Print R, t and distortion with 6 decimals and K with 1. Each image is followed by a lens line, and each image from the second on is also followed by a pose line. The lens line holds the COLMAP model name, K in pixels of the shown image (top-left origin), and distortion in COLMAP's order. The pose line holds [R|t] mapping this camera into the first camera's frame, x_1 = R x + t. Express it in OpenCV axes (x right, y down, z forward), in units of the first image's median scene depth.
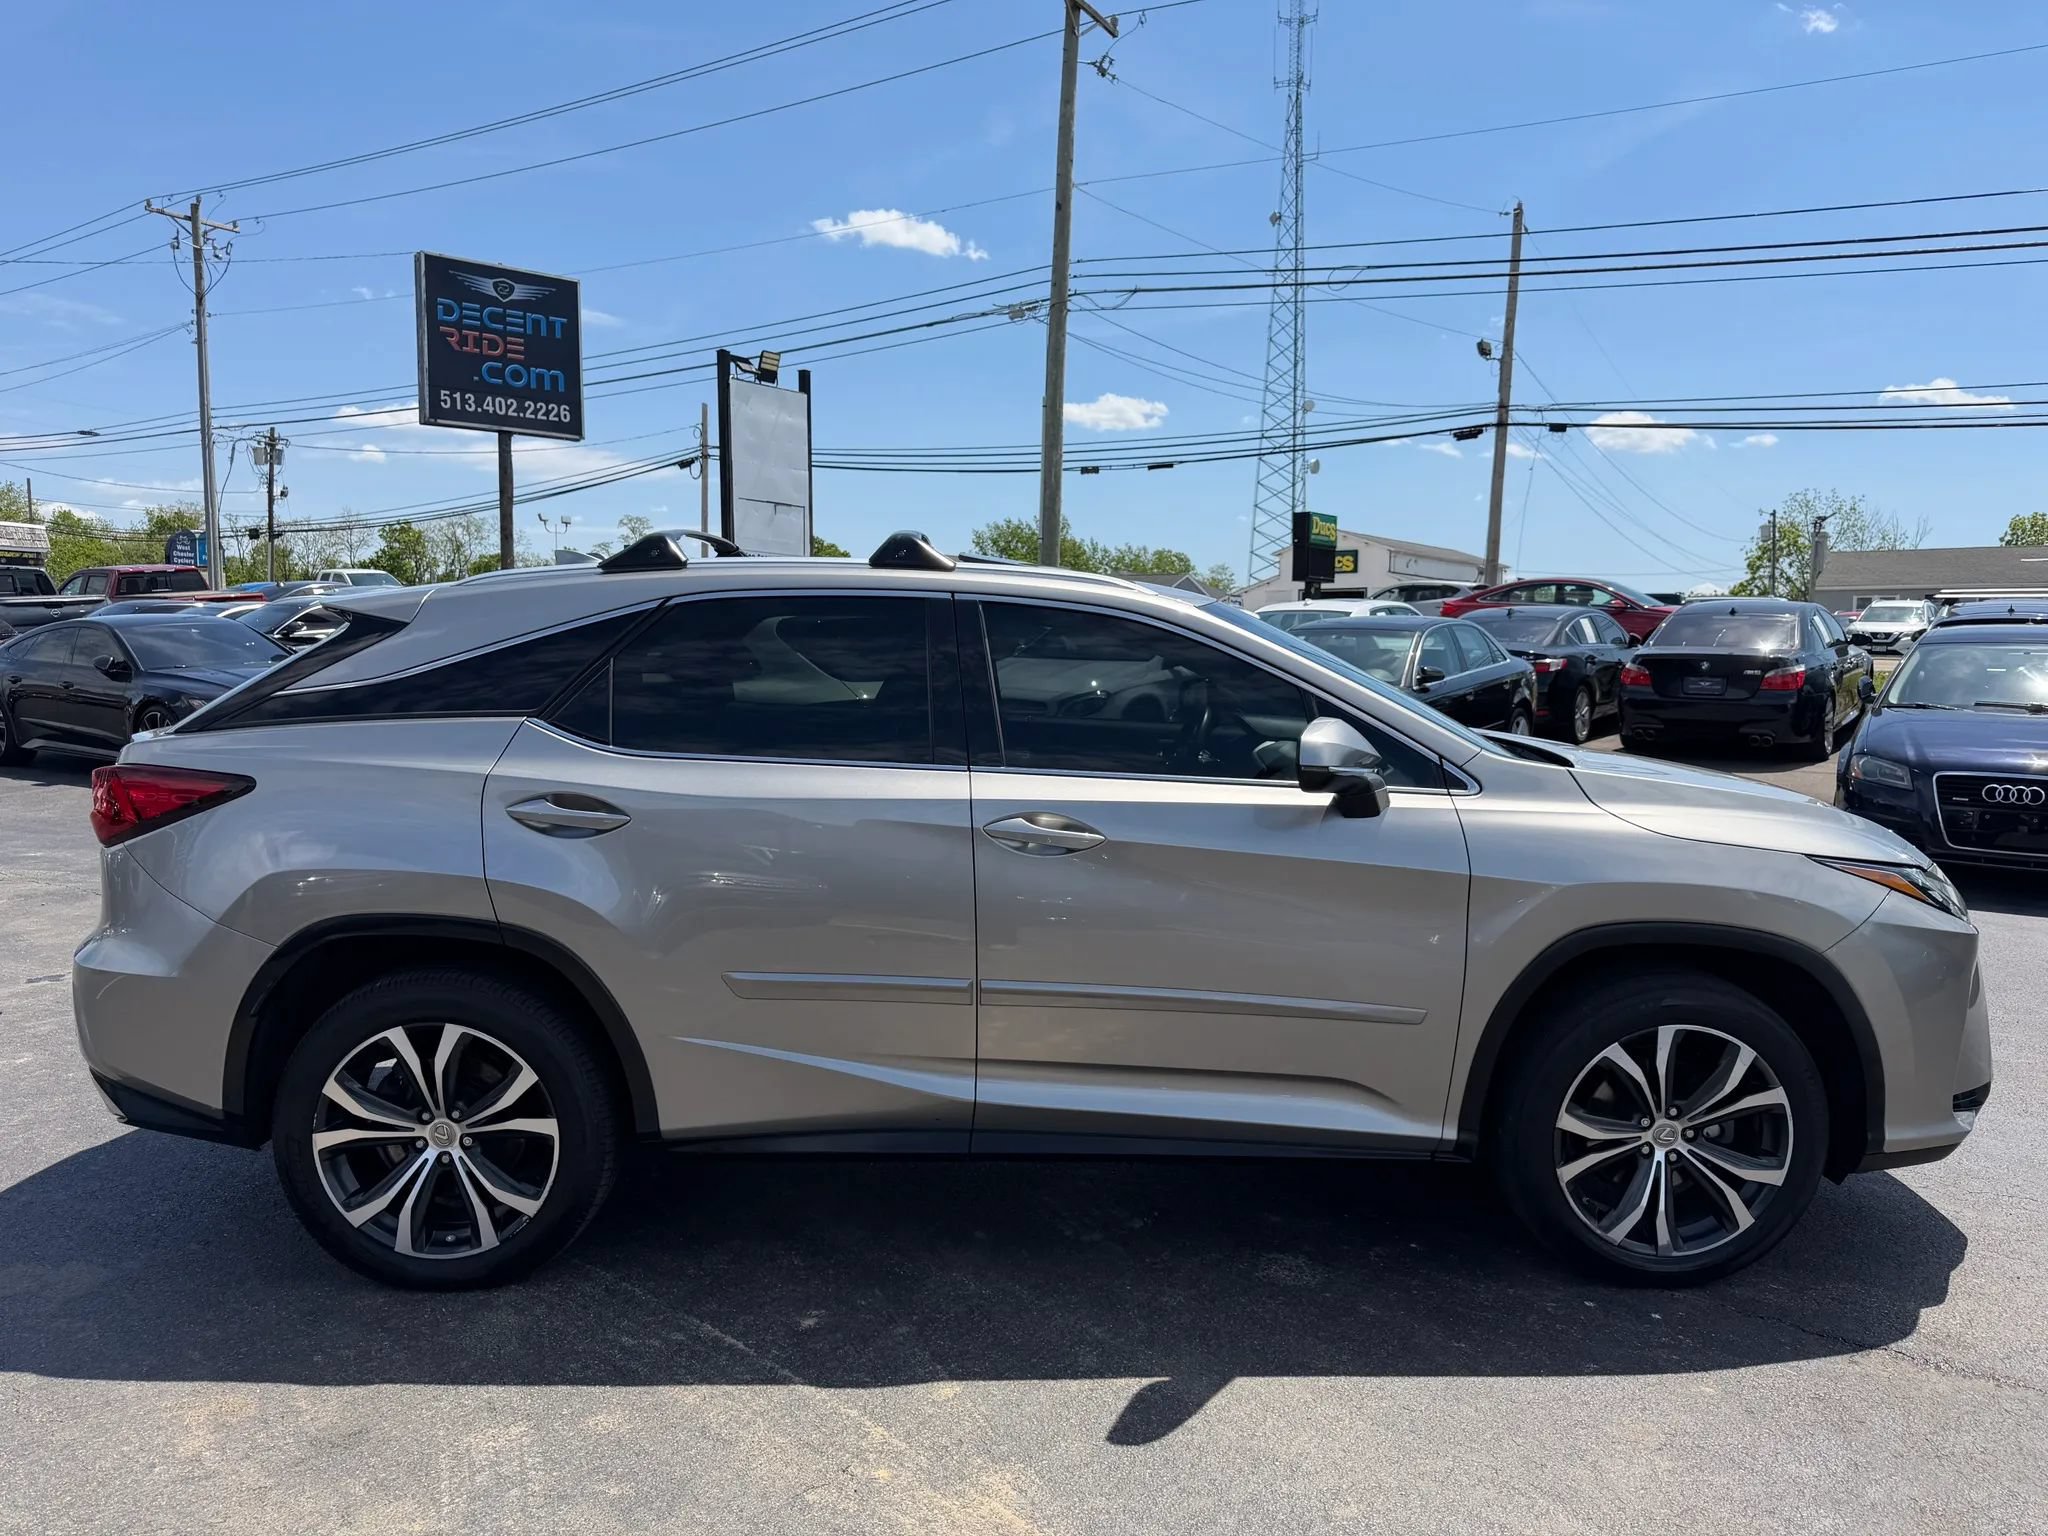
lens RADIAL K [[1495.7, 0, 1073.3], [0, 1495.7, 801.7], [0, 0, 1]] dist [0.108551, -0.185730]
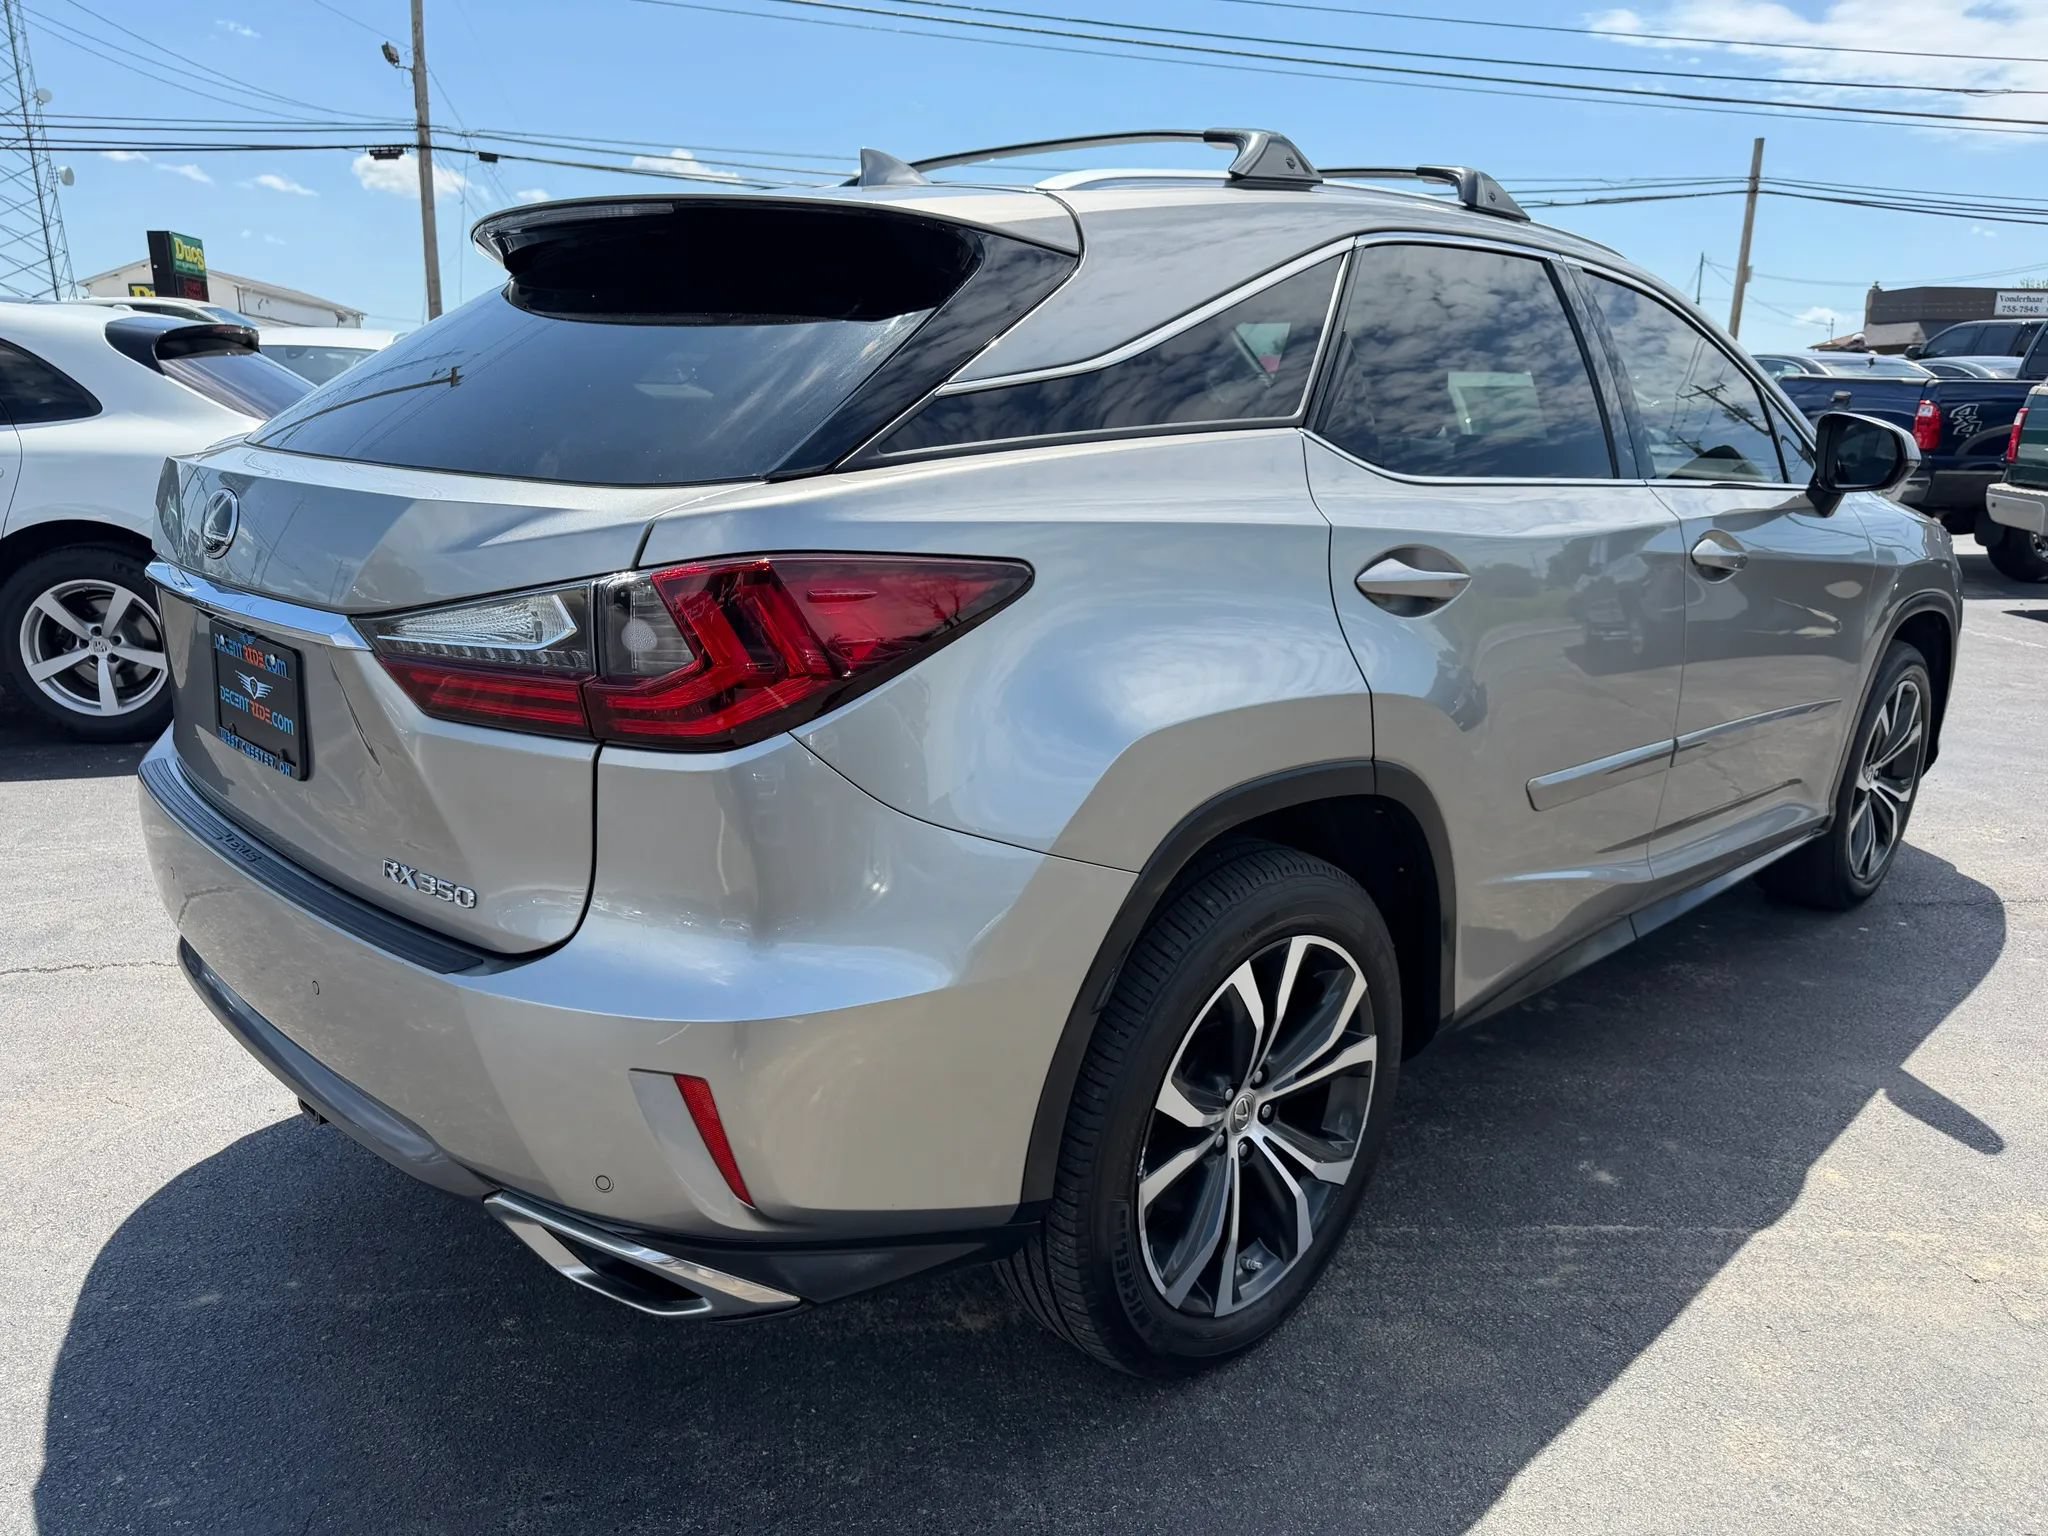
lens RADIAL K [[1464.3, 0, 1028.9], [0, 1464.3, 782.1], [0, 0, 1]] dist [0.019625, -0.003797]
pose [[0.725577, -0.181342, 0.663816, -0.187905], [0.081464, 0.980505, 0.178813, -0.006687], [-0.683302, -0.075665, 0.726205, 0.138426]]
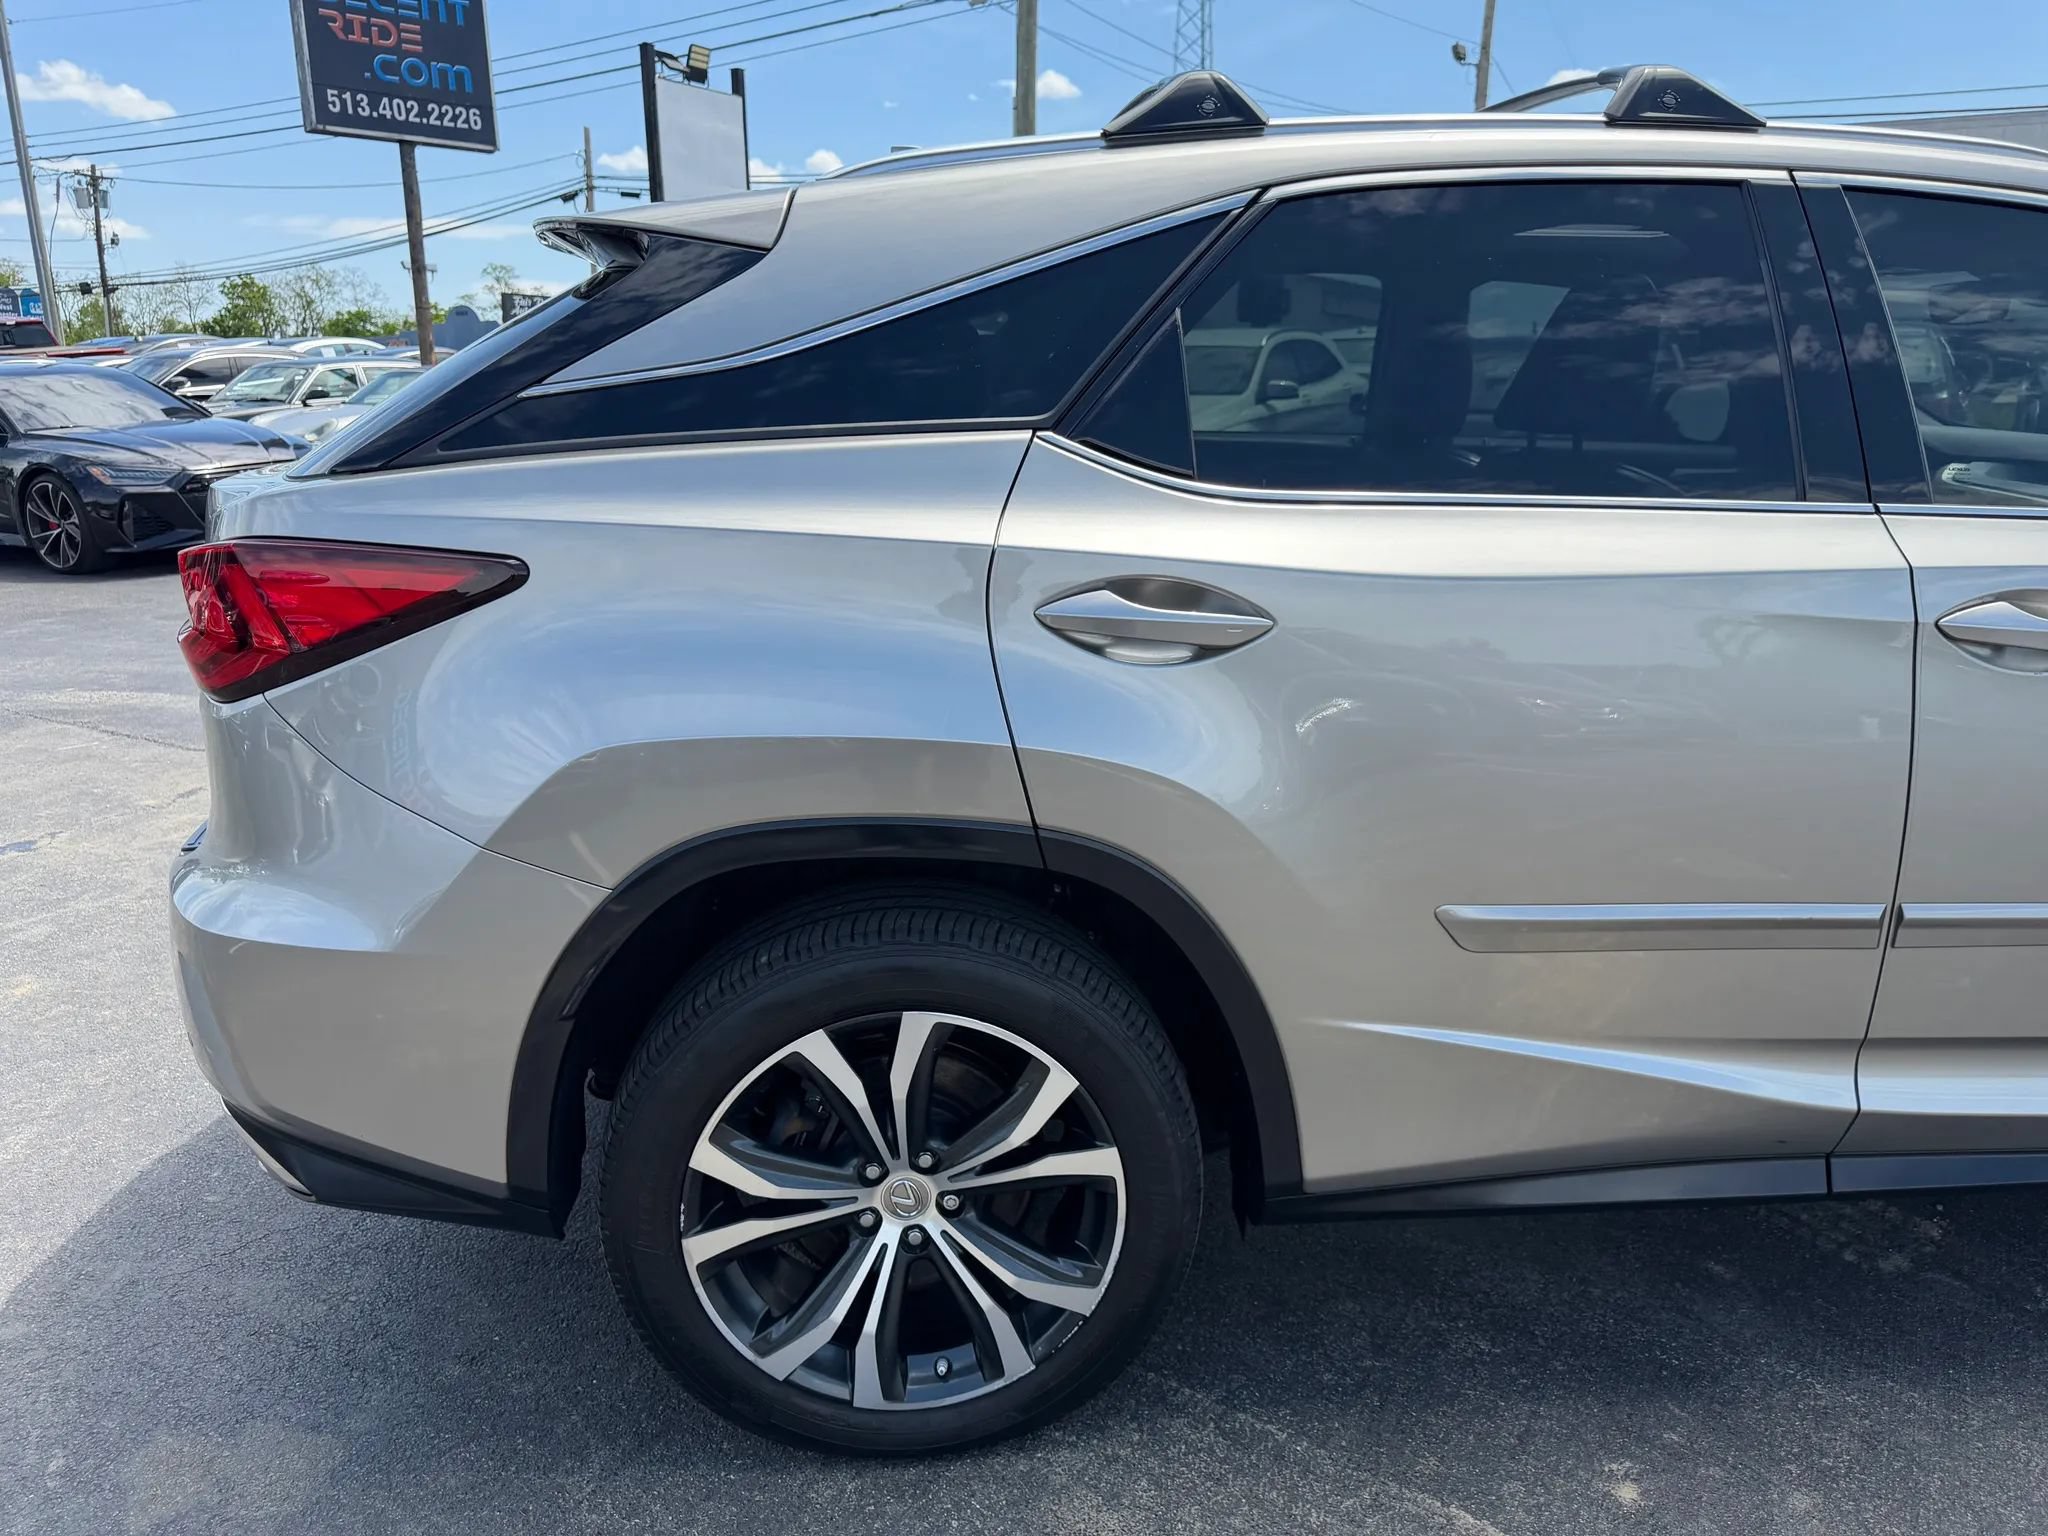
lens RADIAL K [[1502.0, 0, 1032.8], [0, 1502.0, 775.0], [0, 0, 1]] dist [-0.000151, 0.000520]
pose [[0.997885, -0.033546, 0.055676, -0.085615], [0.025474, 0.989848, 0.139826, -0.002301], [-0.059801, -0.138112, 0.988610, 0.103276]]
